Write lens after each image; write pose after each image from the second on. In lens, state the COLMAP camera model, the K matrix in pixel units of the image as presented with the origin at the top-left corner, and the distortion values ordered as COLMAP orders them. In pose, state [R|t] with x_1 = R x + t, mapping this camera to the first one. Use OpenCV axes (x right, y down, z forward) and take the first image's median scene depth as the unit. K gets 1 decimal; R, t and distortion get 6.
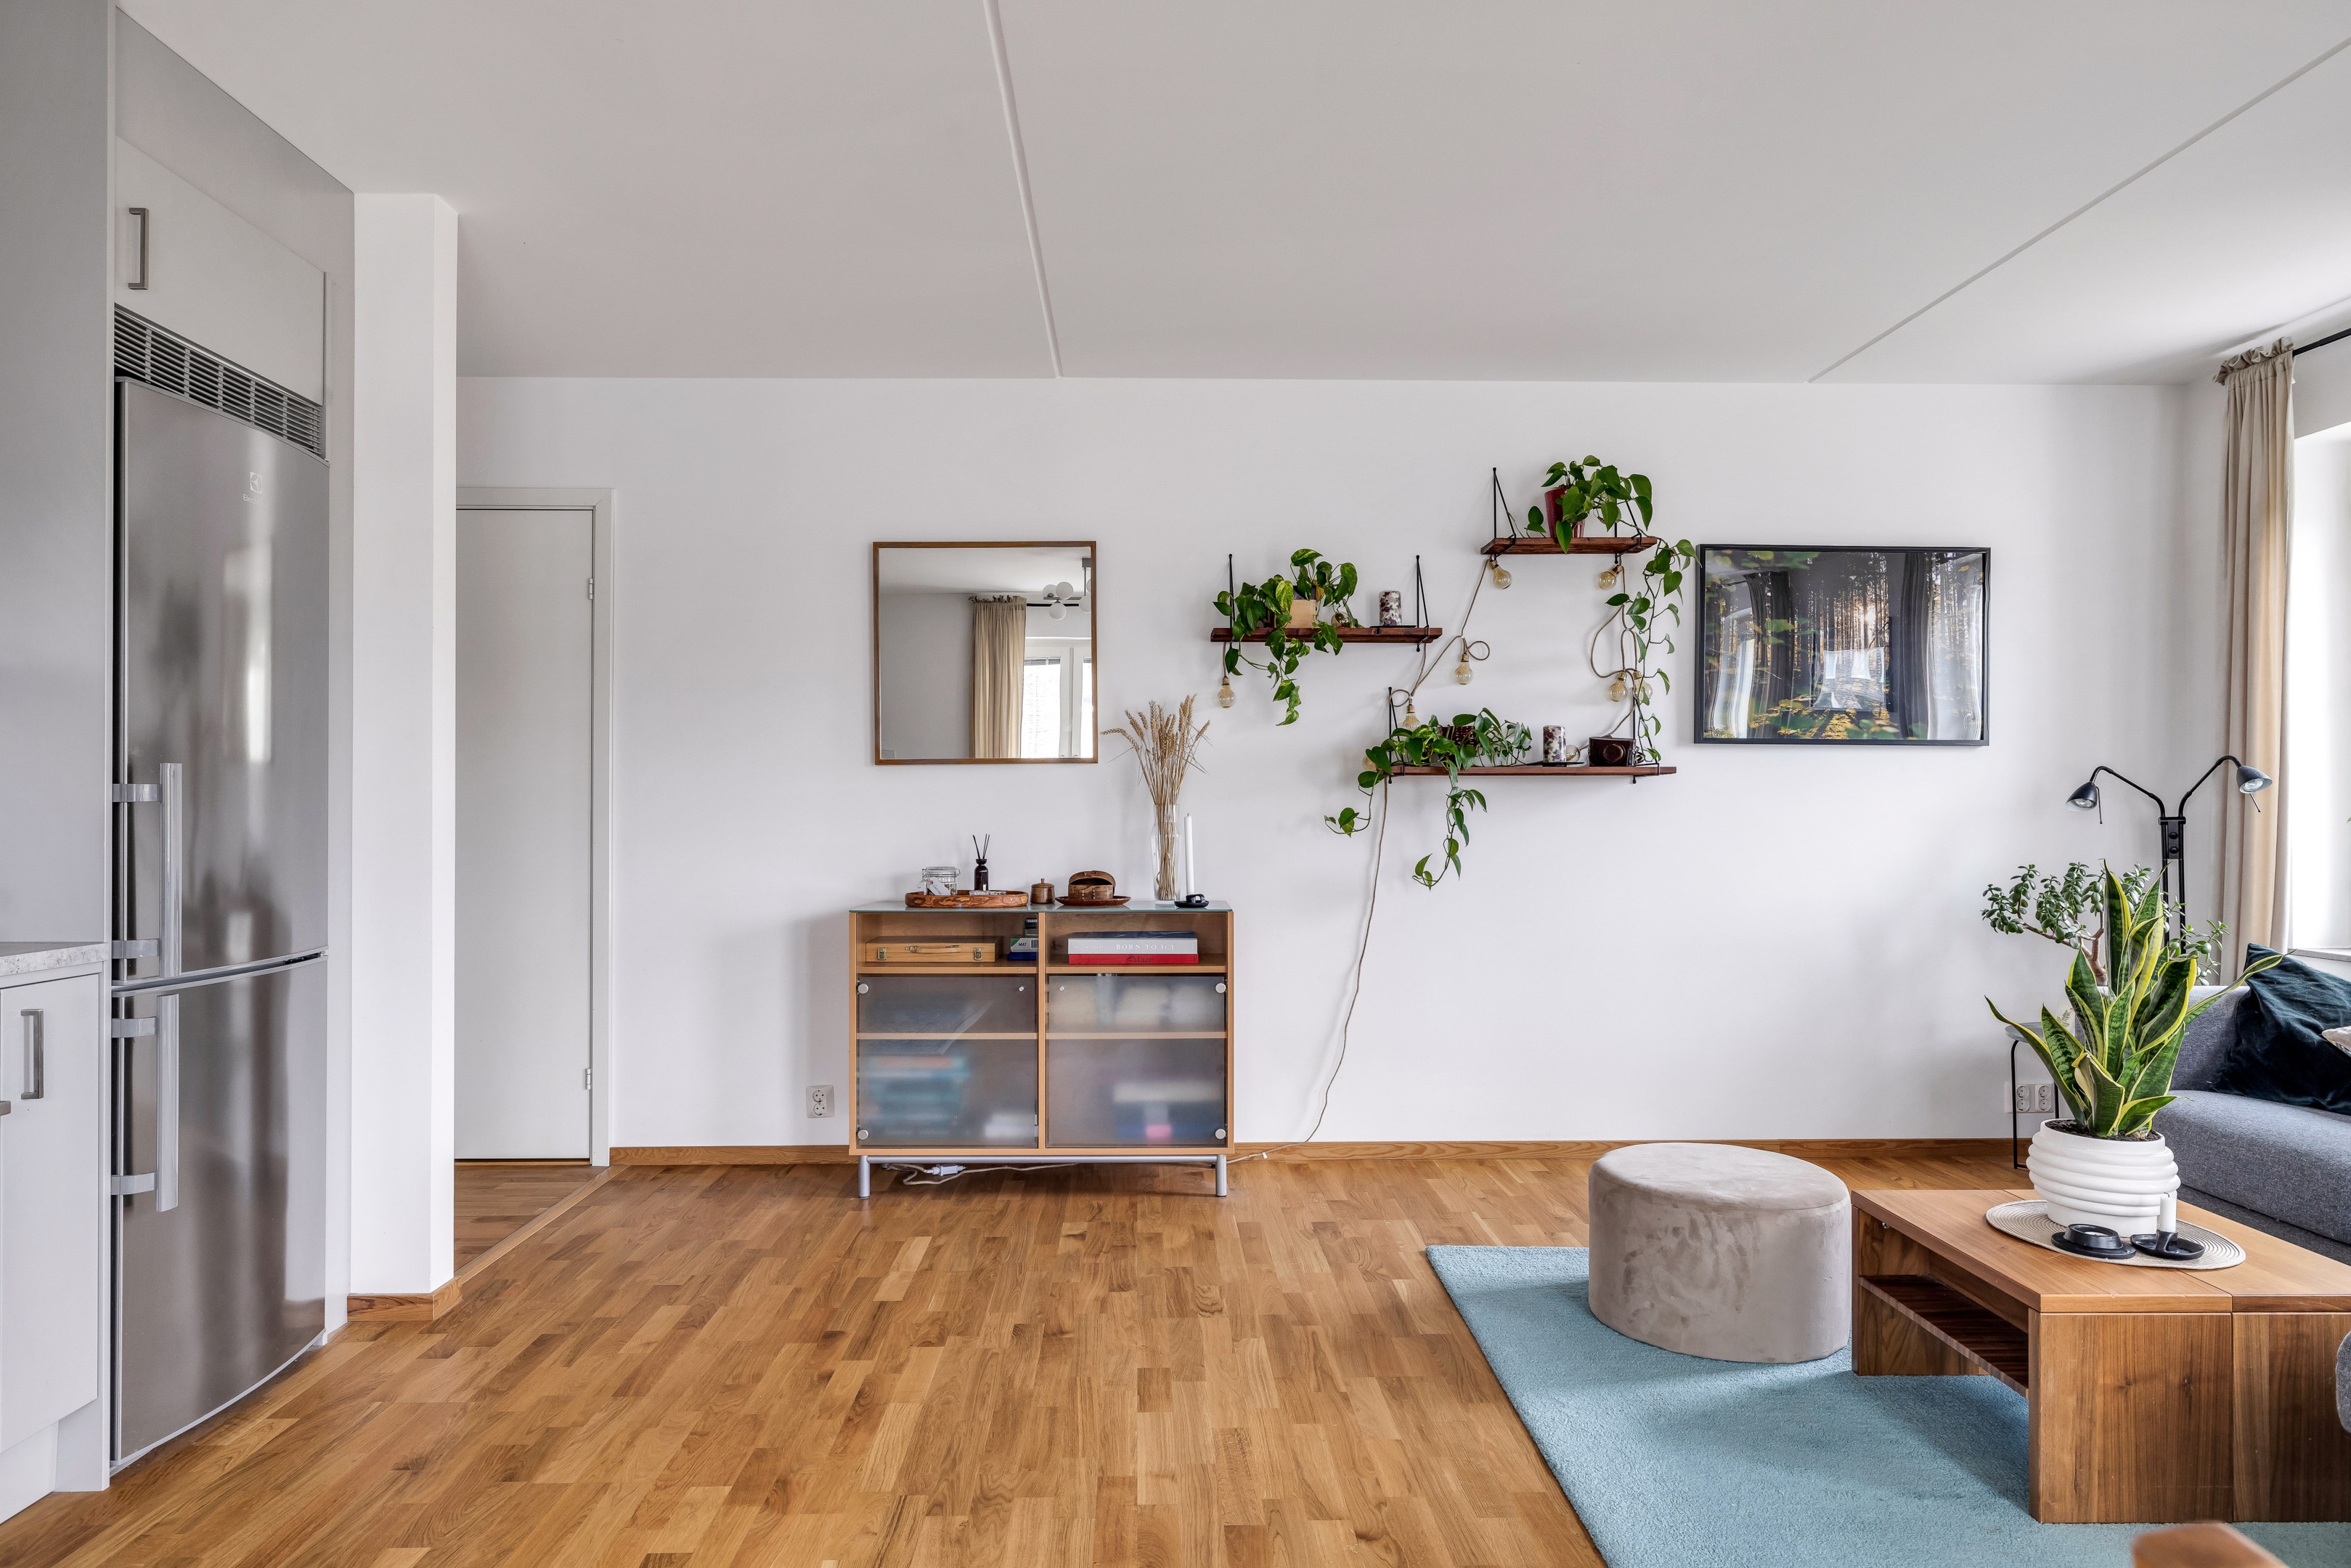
lens RADIAL K [[1380.8, 0, 1168.5], [0, 1380.8, 792.7], [0, 0, 1]] dist [-0.003630, 0.001576]
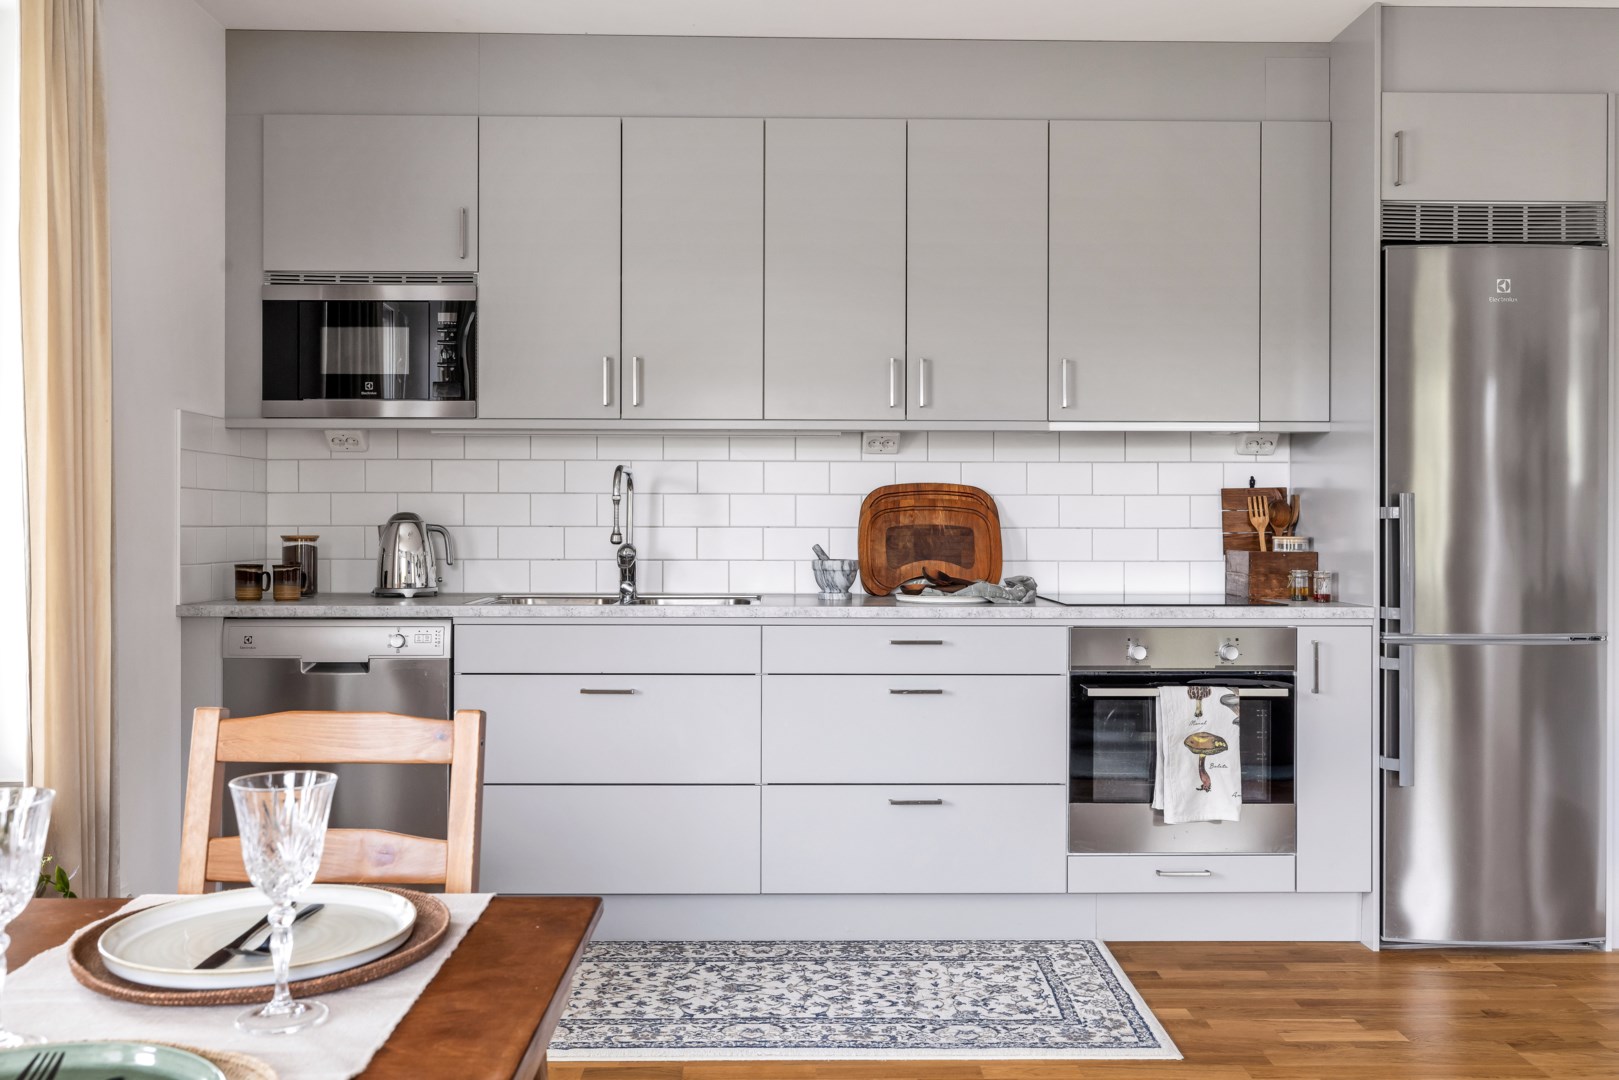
lens RADIAL K [[1379.3, 0, 799.8], [0, 1379.3, 523.8], [0, 0, 1]] dist [-0.003684, 0.000622]
pose [[-0.009128, 0.001308, -0.999957, 0.457764], [0.008186, 0.999966, 0.001233, 0.003020], [0.999925, -0.008174, -0.009138, 0.197808]]
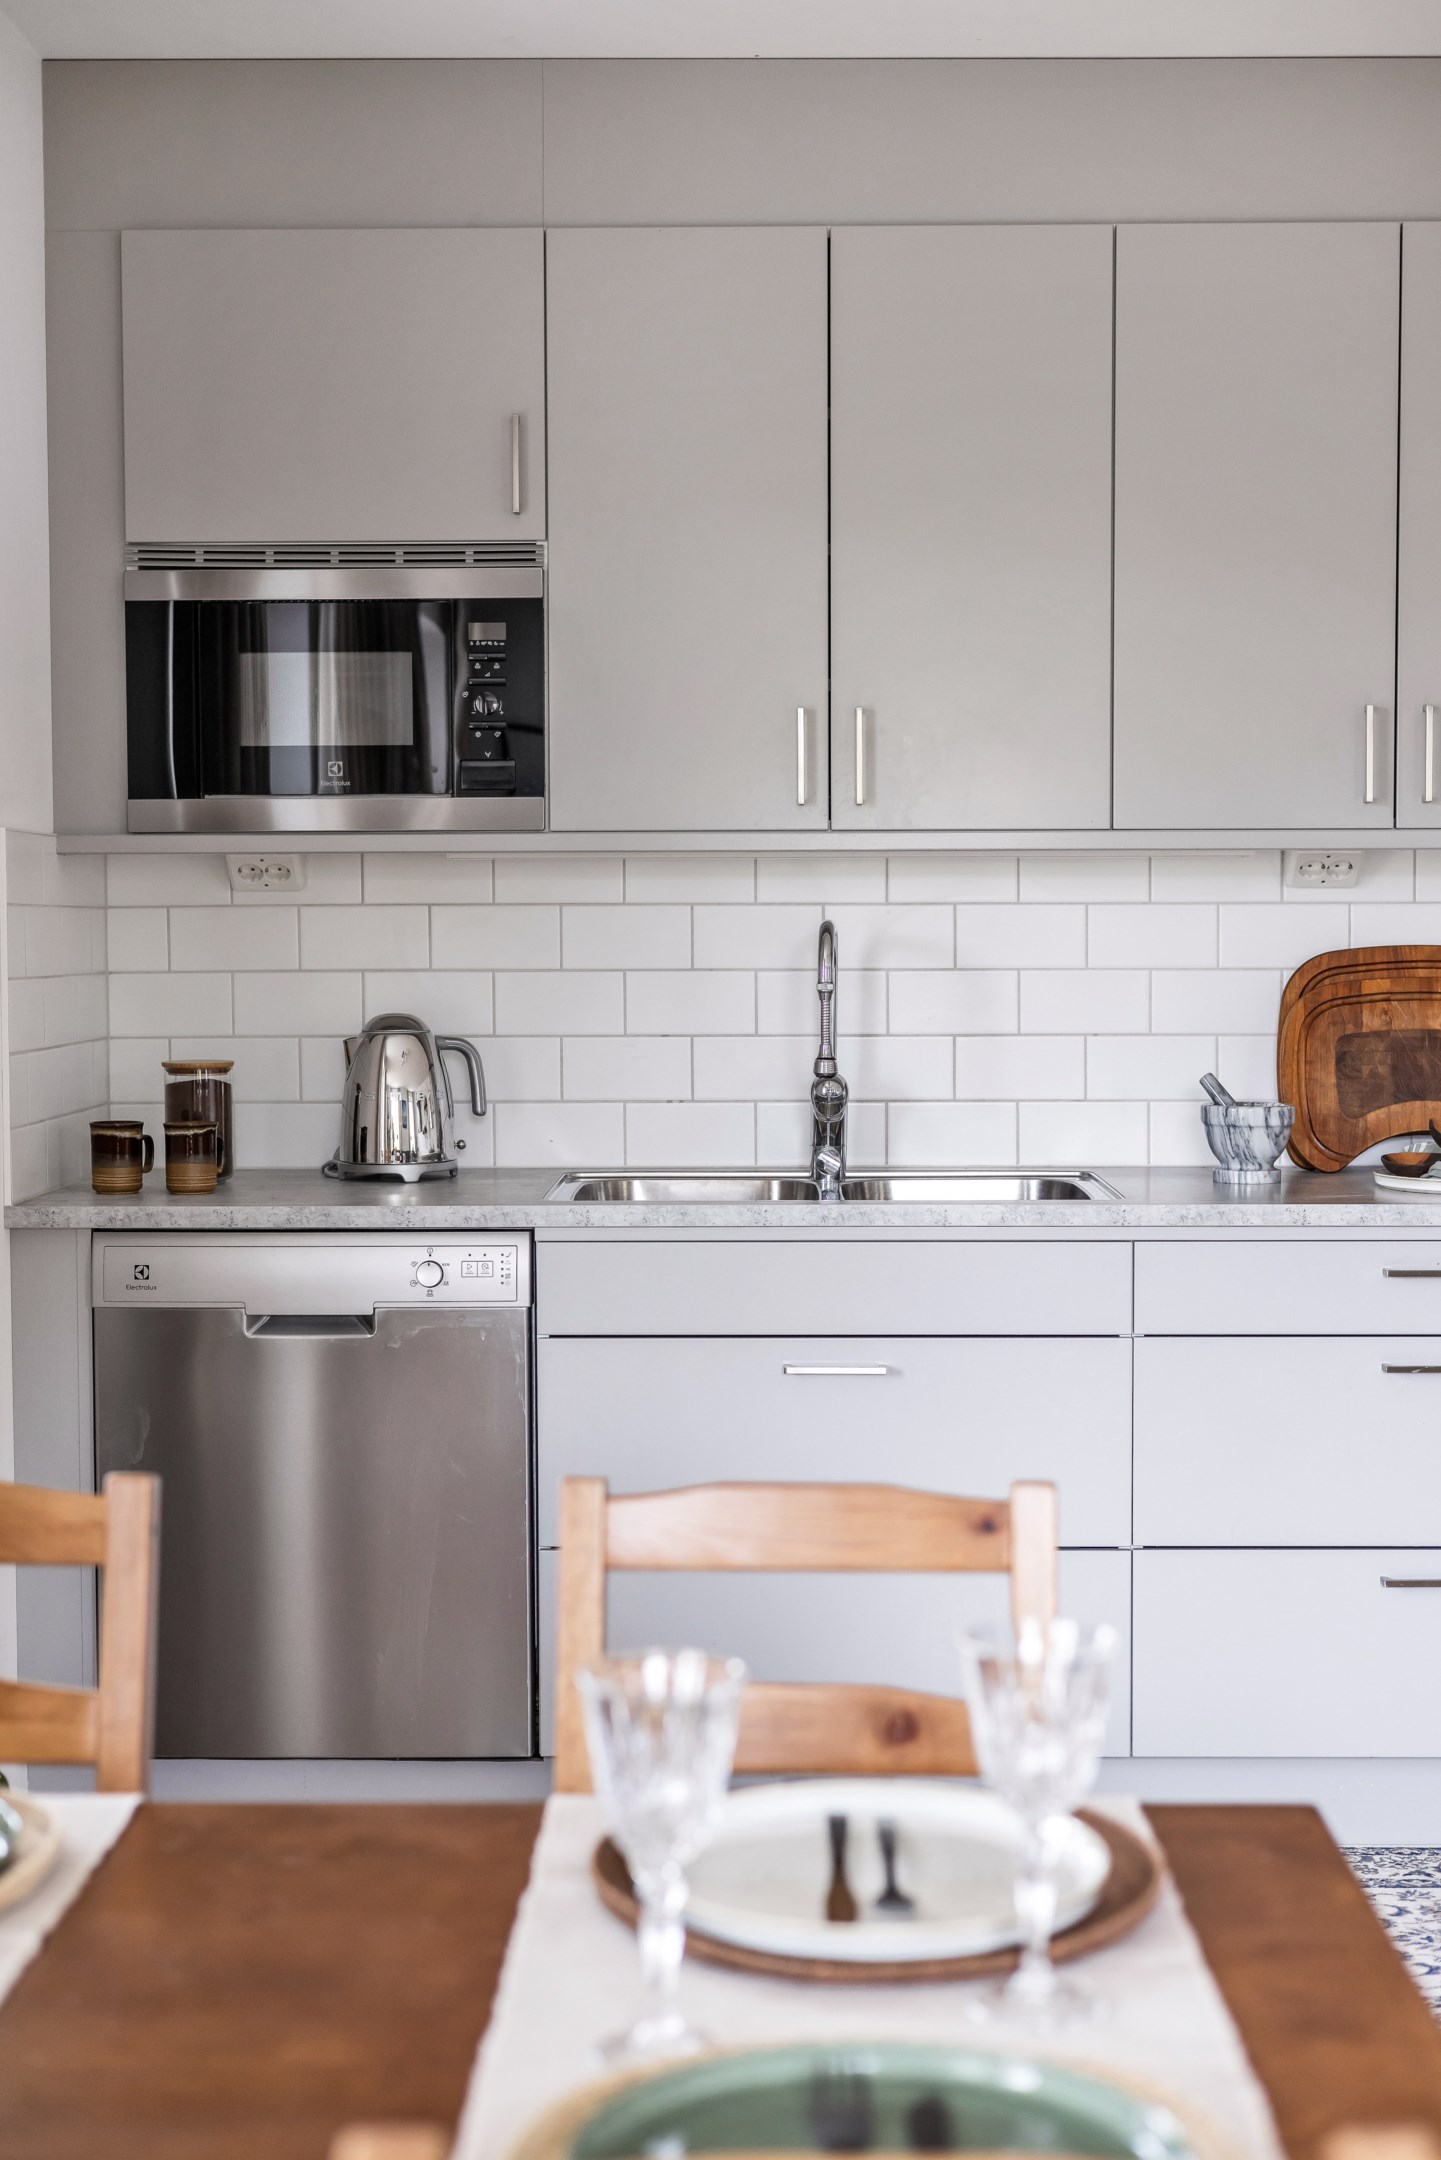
lens RADIAL K [[3003.3, 0, 729.3], [0, 3003.3, 1091.1], [0, 0, 1]] dist [0.010507, 0.035666]
pose [[-0.039465, 0.056313, -0.997633, 0.561625], [0.014452, 0.998338, 0.055781, -0.037022], [0.999116, -0.012217, -0.040213, 0.073295]]
